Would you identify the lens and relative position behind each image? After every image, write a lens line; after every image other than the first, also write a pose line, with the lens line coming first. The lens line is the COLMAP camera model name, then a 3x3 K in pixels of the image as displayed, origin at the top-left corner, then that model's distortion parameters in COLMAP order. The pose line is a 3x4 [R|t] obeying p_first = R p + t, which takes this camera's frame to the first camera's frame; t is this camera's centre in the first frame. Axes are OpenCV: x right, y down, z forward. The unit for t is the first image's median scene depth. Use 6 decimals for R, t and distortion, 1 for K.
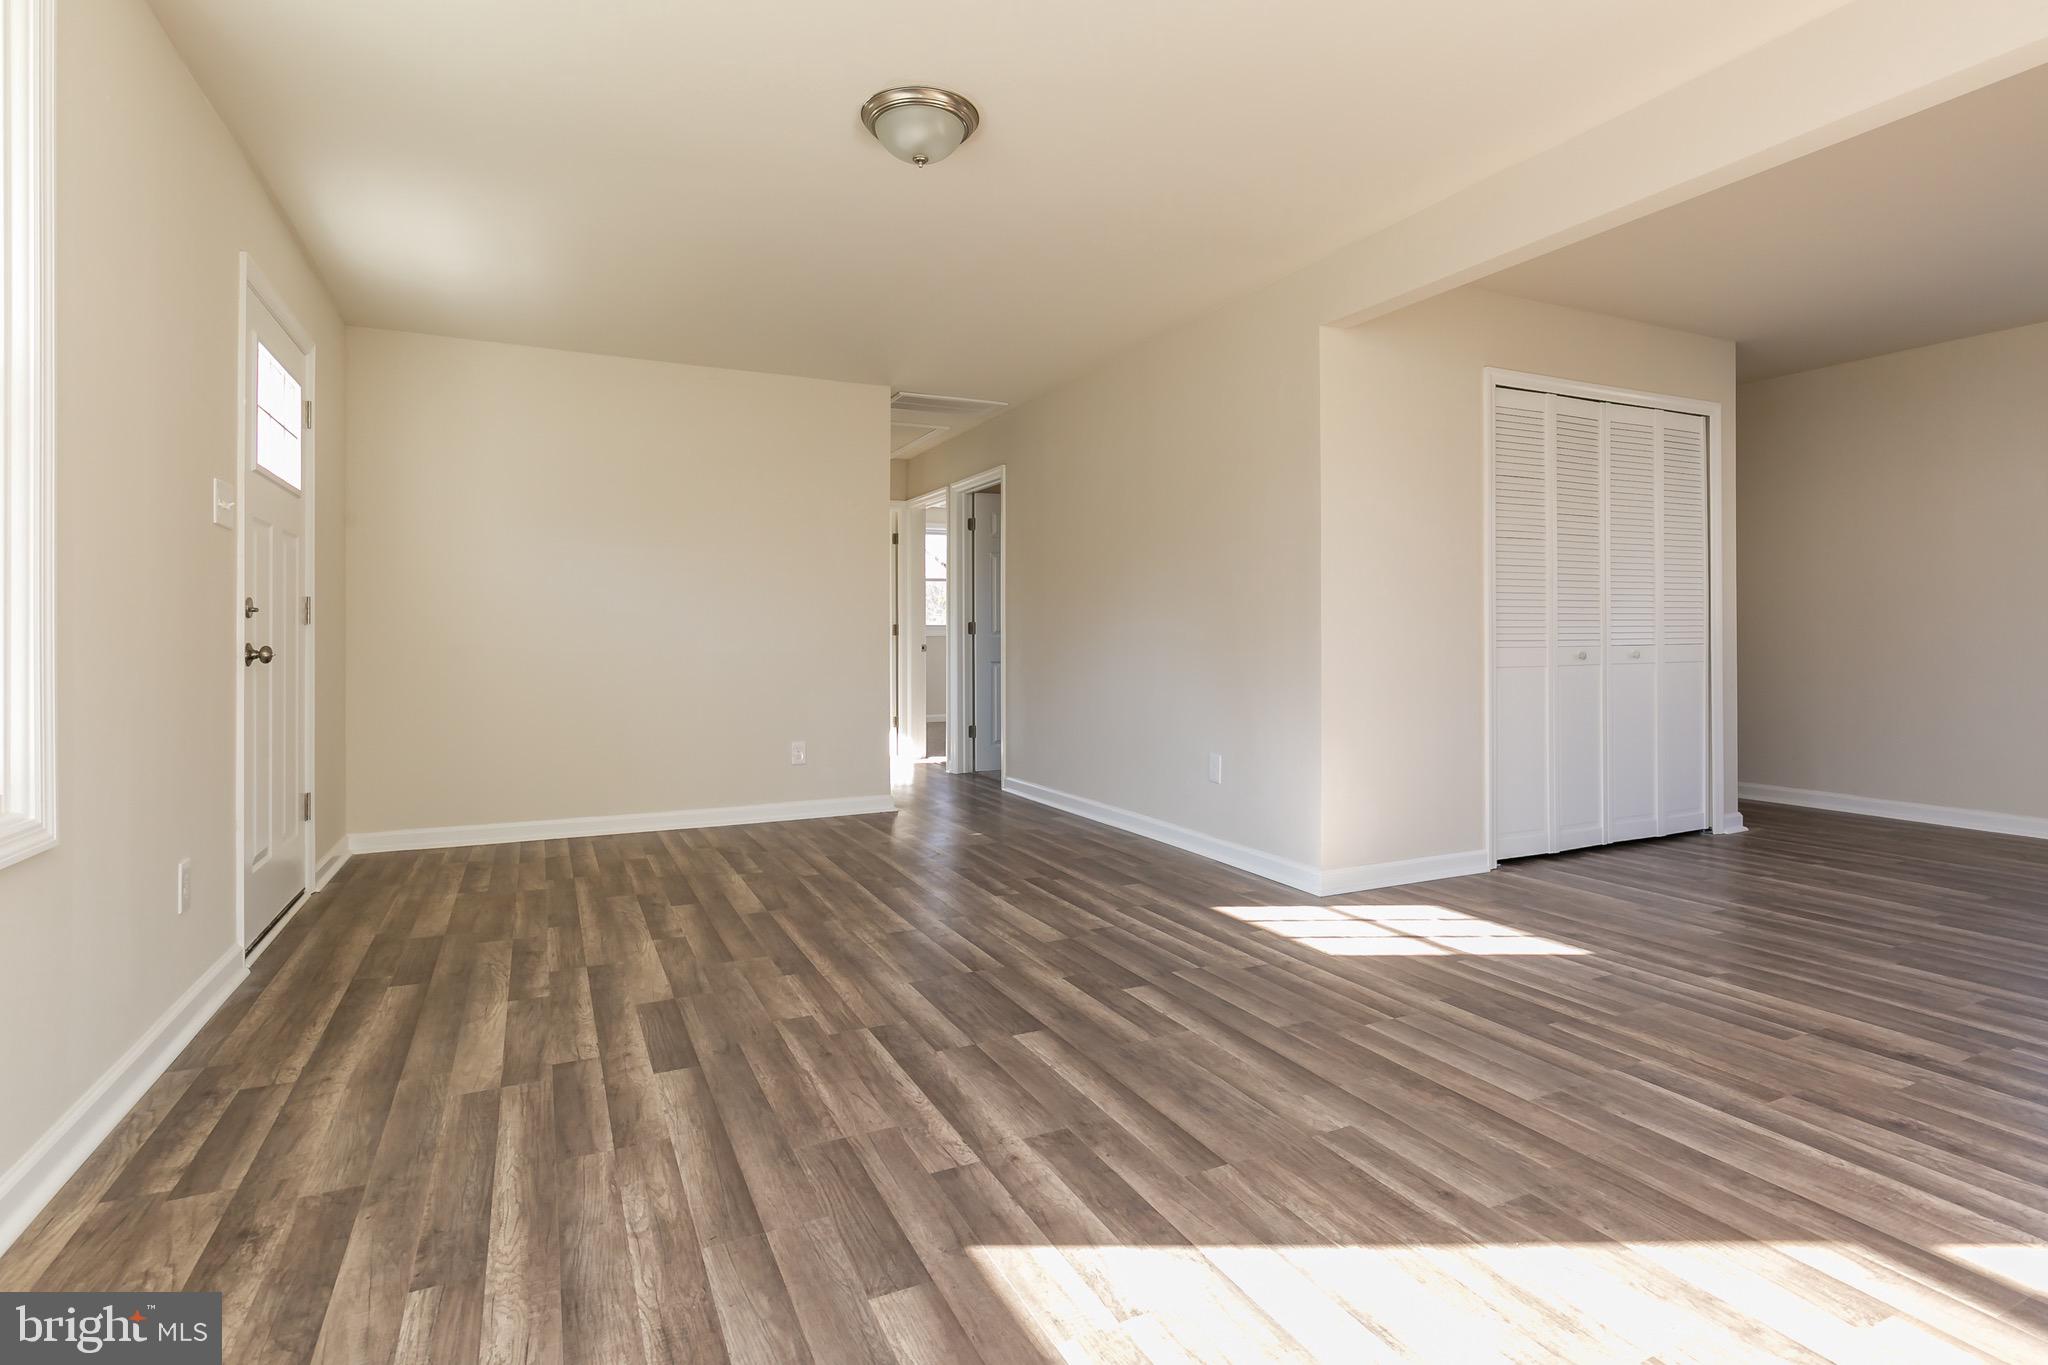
lens RADIAL K [[1009.7, 0, 1026.1], [0, 1009.7, 630.7], [0, 0, 1]] dist [0.001998, -0.000108]
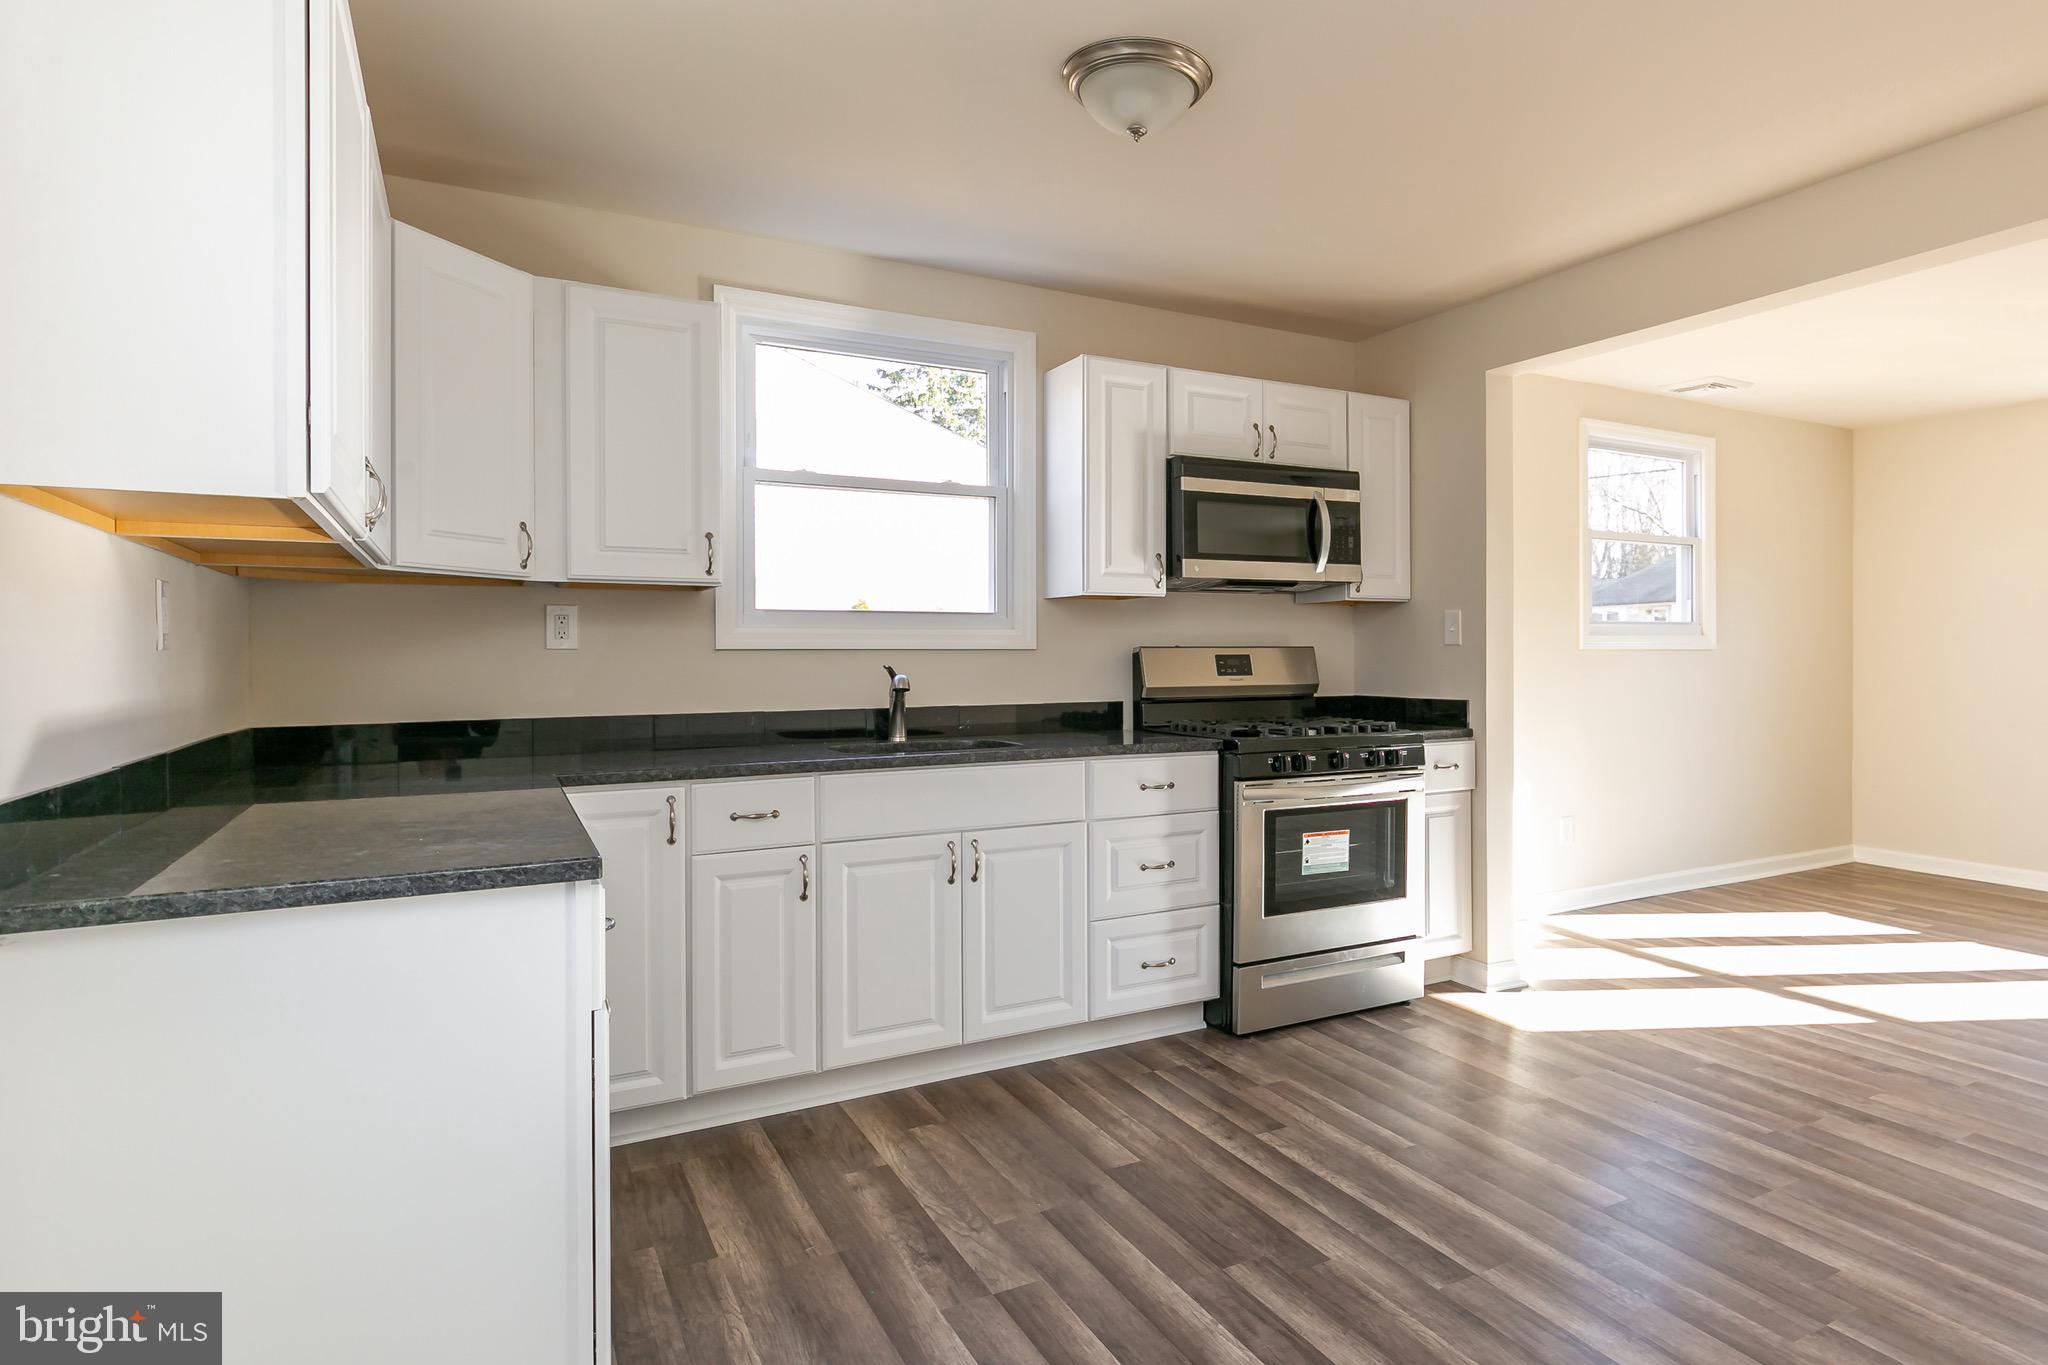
lens RADIAL K [[1153.5, 0, 1160.9], [0, 1153.5, 654.9], [0, 0, 1]] dist [0.002775, -0.001071]
pose [[-0.996285, 0.007392, -0.085796, 1.677222], [0.007649, 0.999967, -0.002669, -0.083269], [0.085774, -0.003315, -0.996309, 2.107037]]
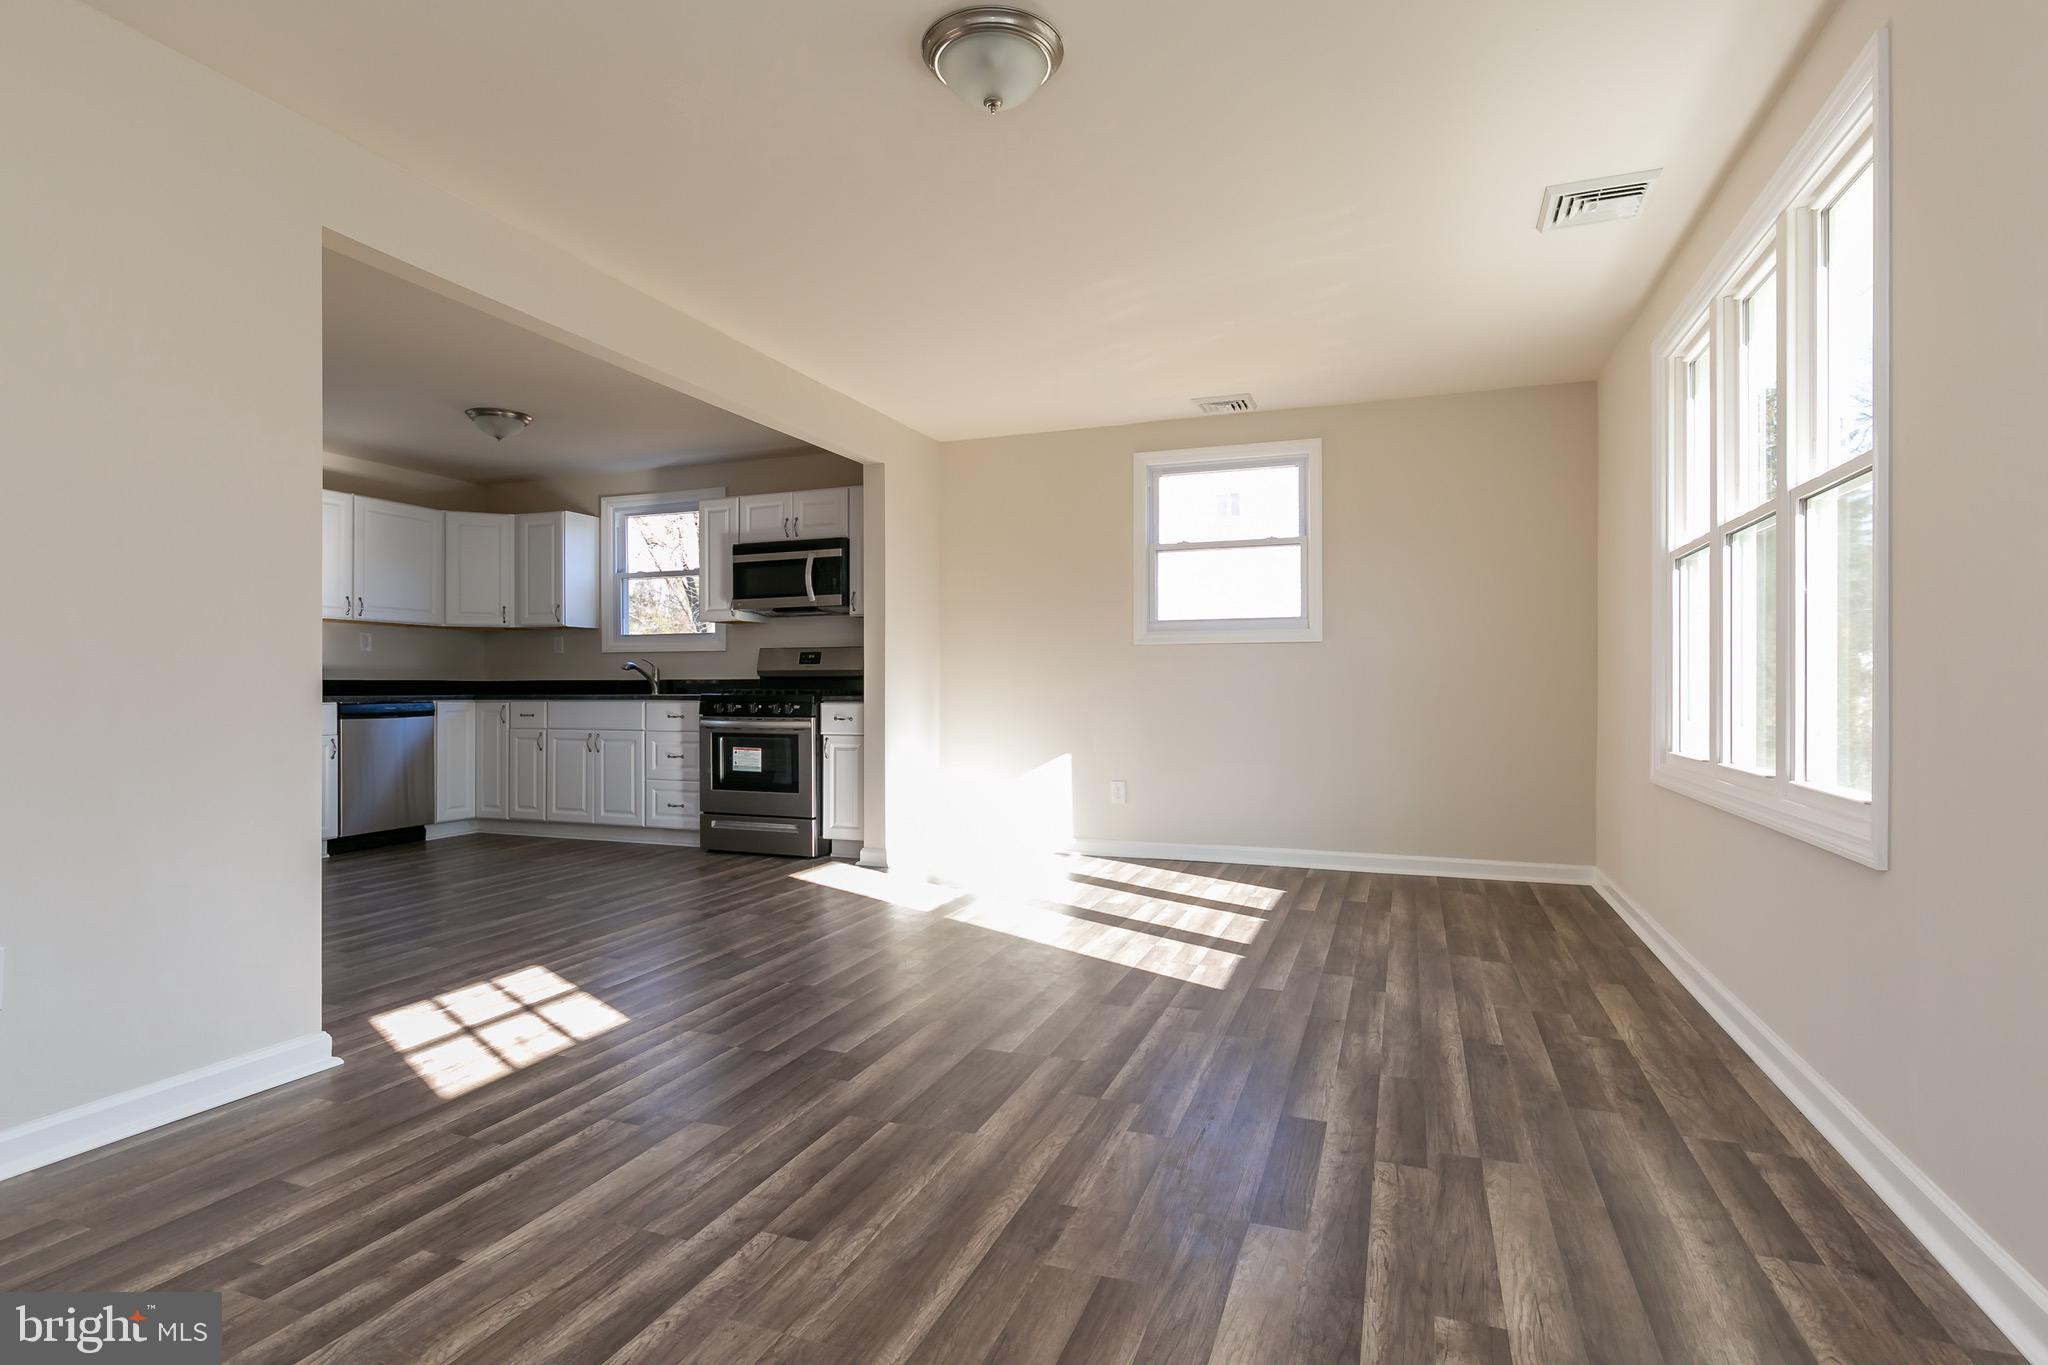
lens RADIAL K [[1017.4, 0, 1025.7], [0, 1017.4, 687.1], [0, 0, 1]] dist [-0.000136, -0.000229]
pose [[-0.690142, 0.005509, 0.723653, -0.836186], [0.001747, 0.999981, -0.005946, 0.018535], [-0.723671, -0.002839, -0.690139, 1.791977]]
